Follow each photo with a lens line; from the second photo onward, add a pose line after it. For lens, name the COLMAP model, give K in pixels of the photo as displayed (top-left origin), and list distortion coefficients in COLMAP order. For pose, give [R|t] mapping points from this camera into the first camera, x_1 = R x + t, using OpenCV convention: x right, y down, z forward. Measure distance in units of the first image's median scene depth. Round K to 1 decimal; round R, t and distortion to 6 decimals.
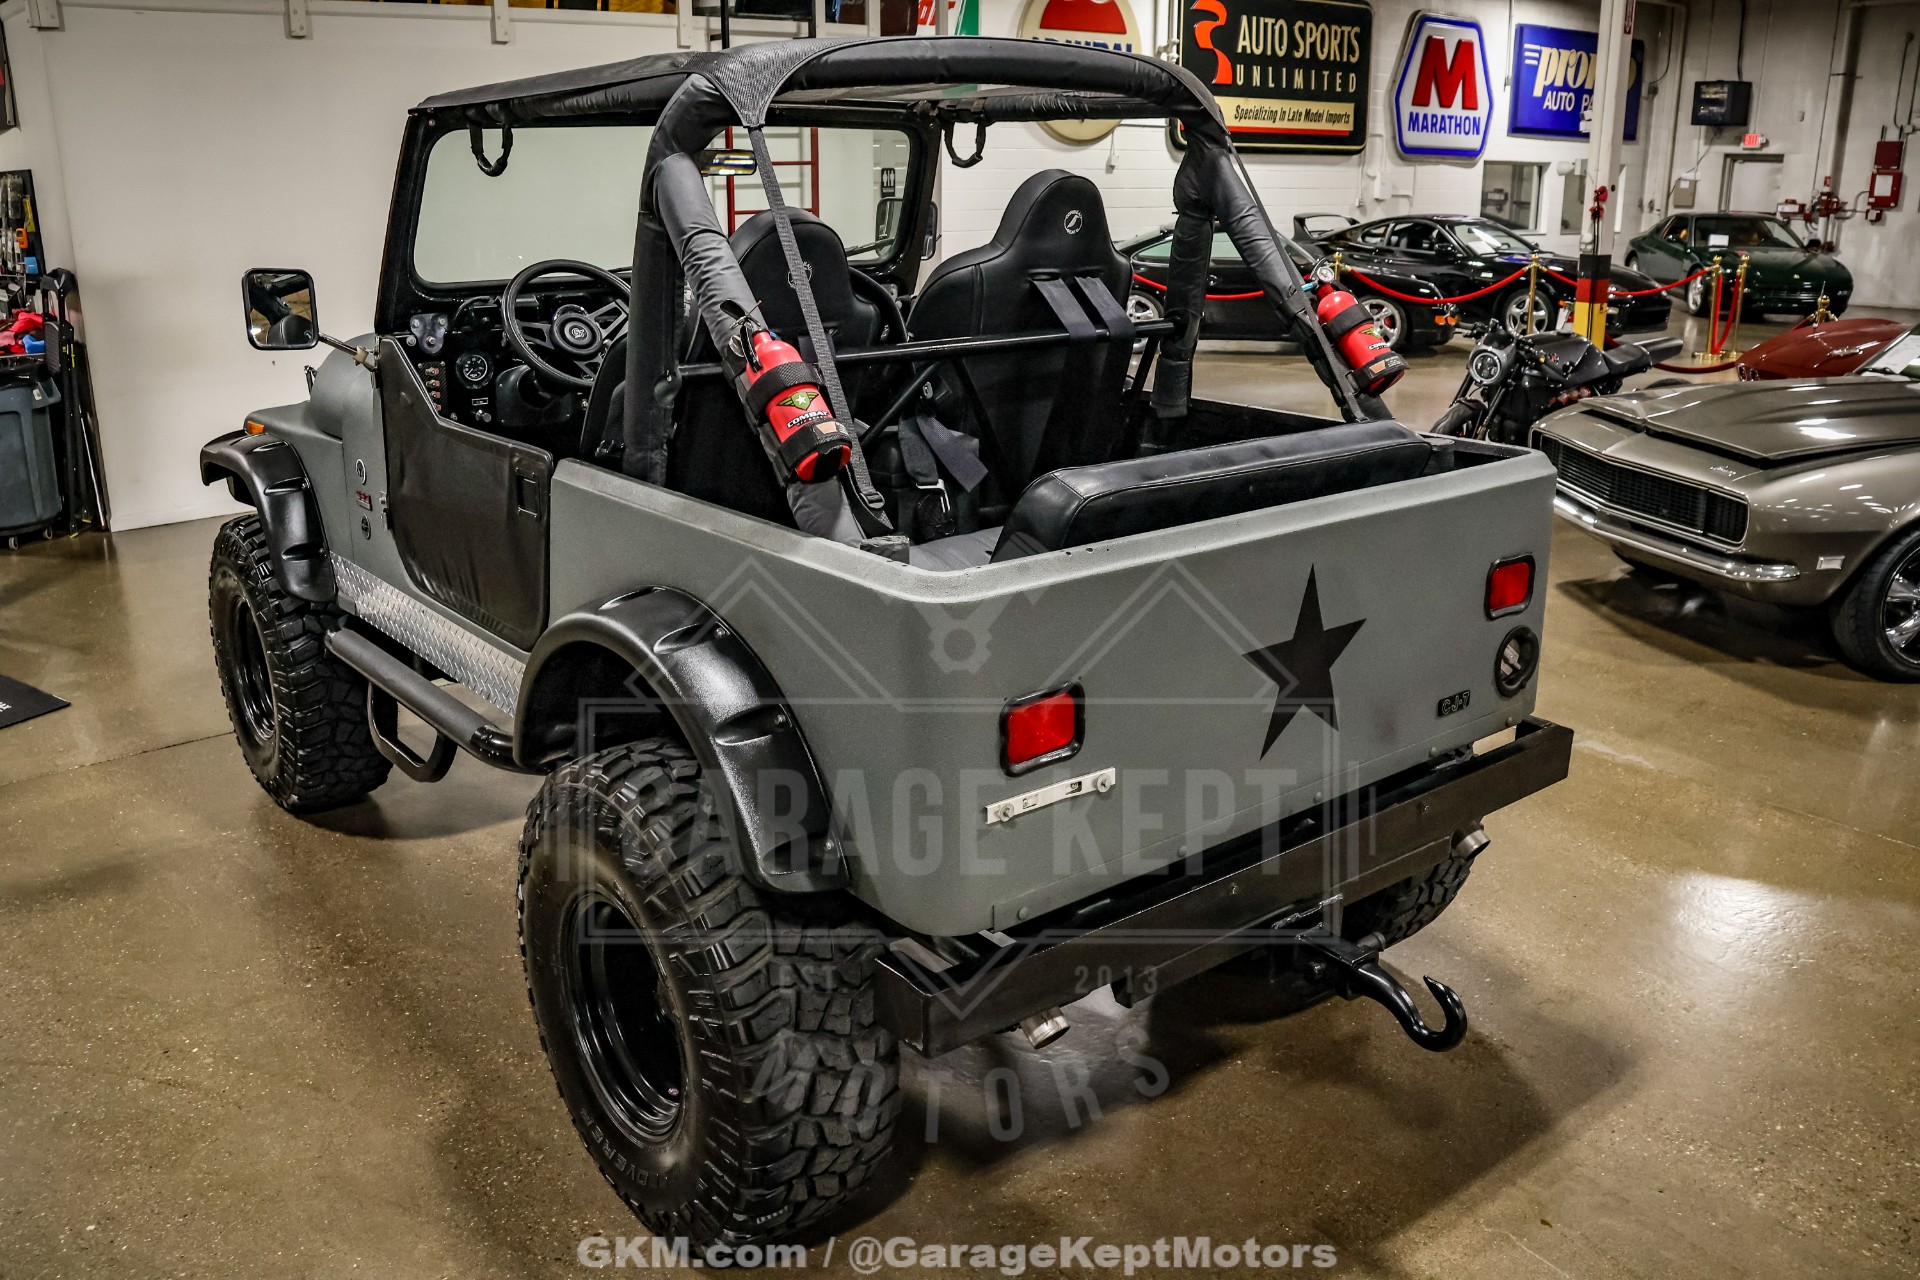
lens RADIAL K [[1590.1, 0, 956.9], [0, 1590.1, 647.1], [0, 0, 1]] dist [-0.175571, 0.130104]
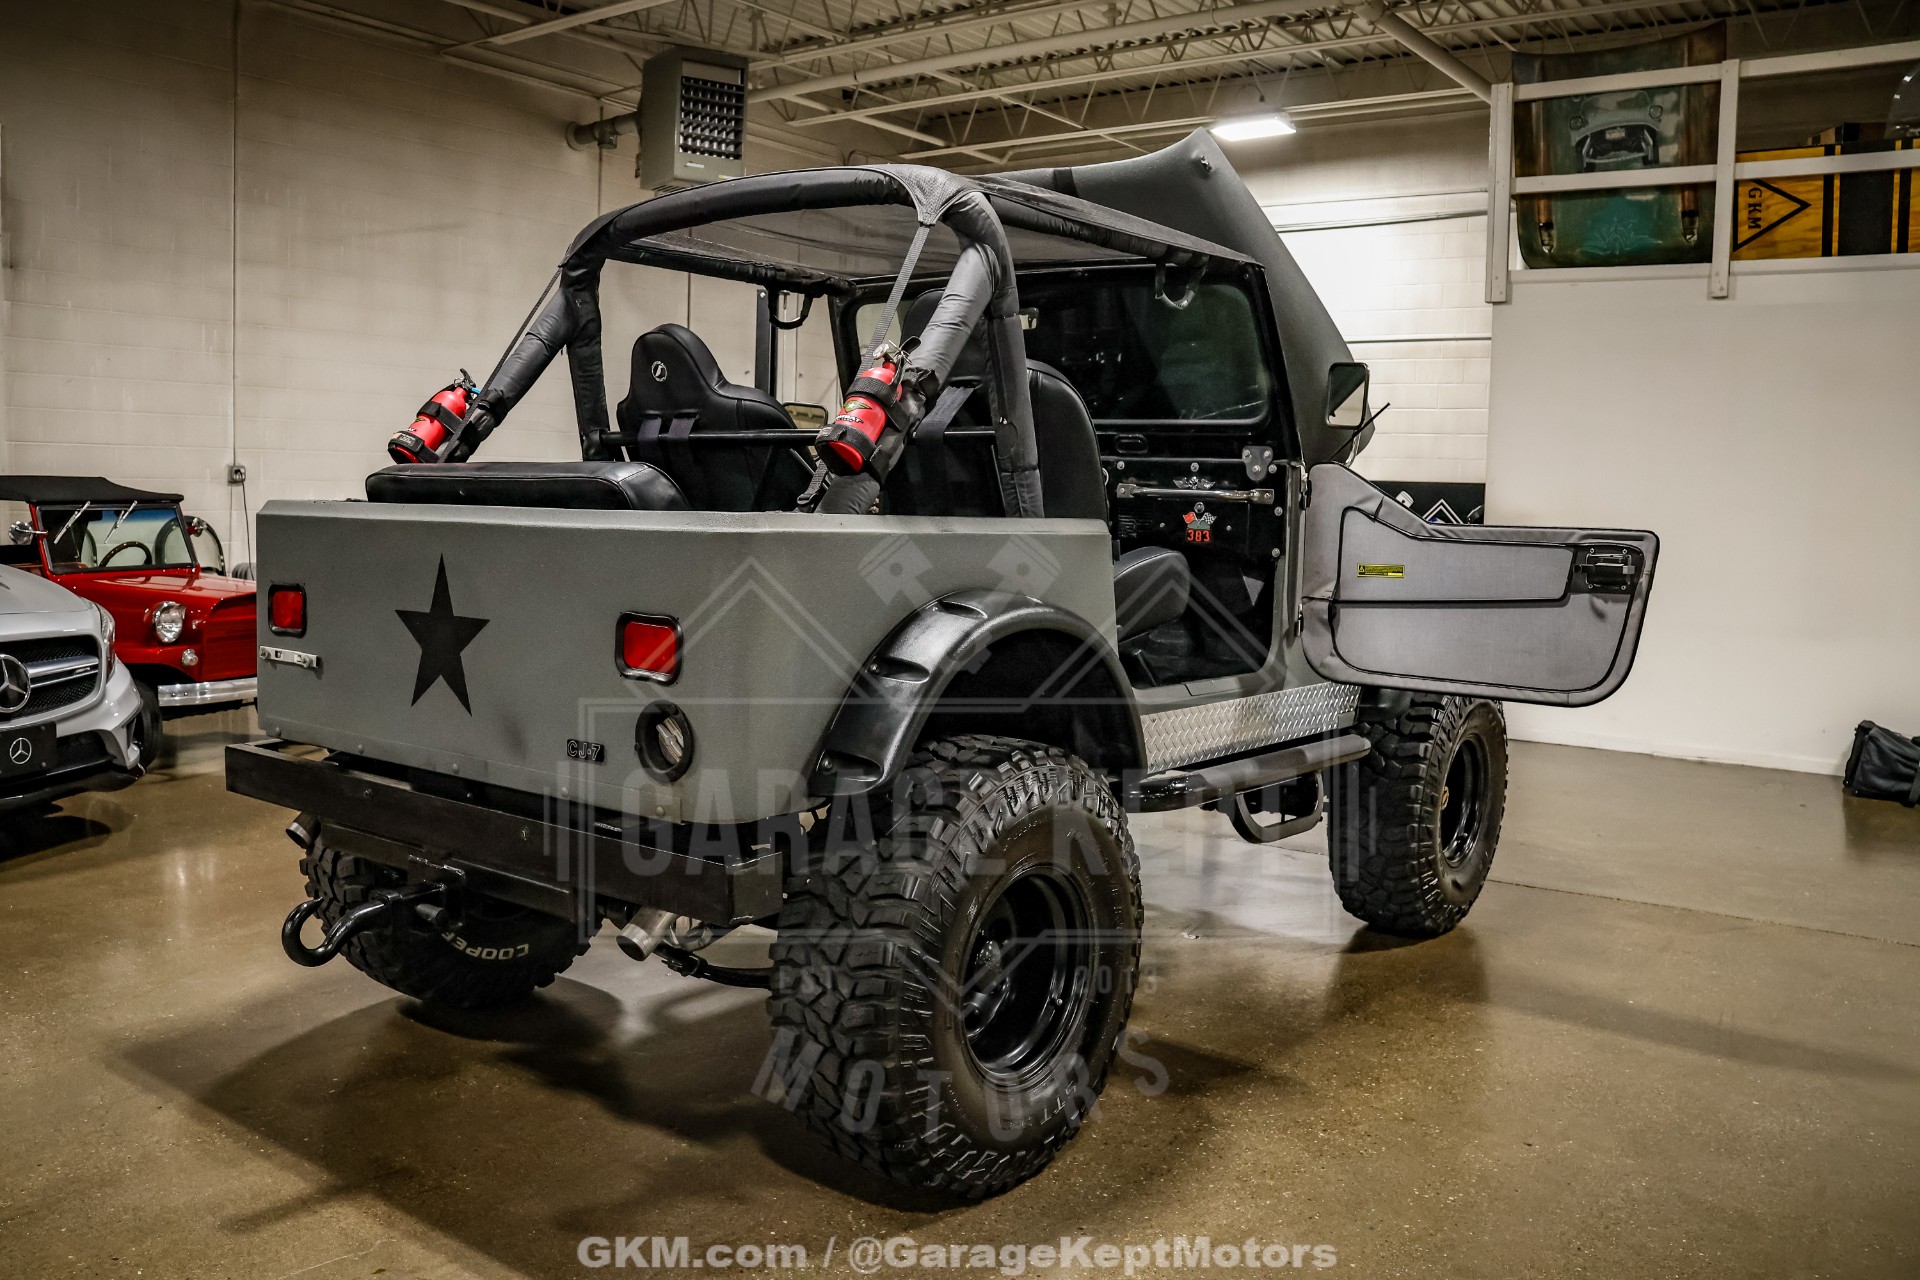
lens RADIAL K [[1613.2, 0, 952.2], [0, 1613.2, 639.7], [0, 0, 1]] dist [-0.164802, 0.134863]
pose [[0.240068, 0.096153, -0.965982, 0.860017], [-0.313792, 0.949348, 0.016513, -0.076082], [0.918641, 0.299154, 0.258080, 0.608958]]
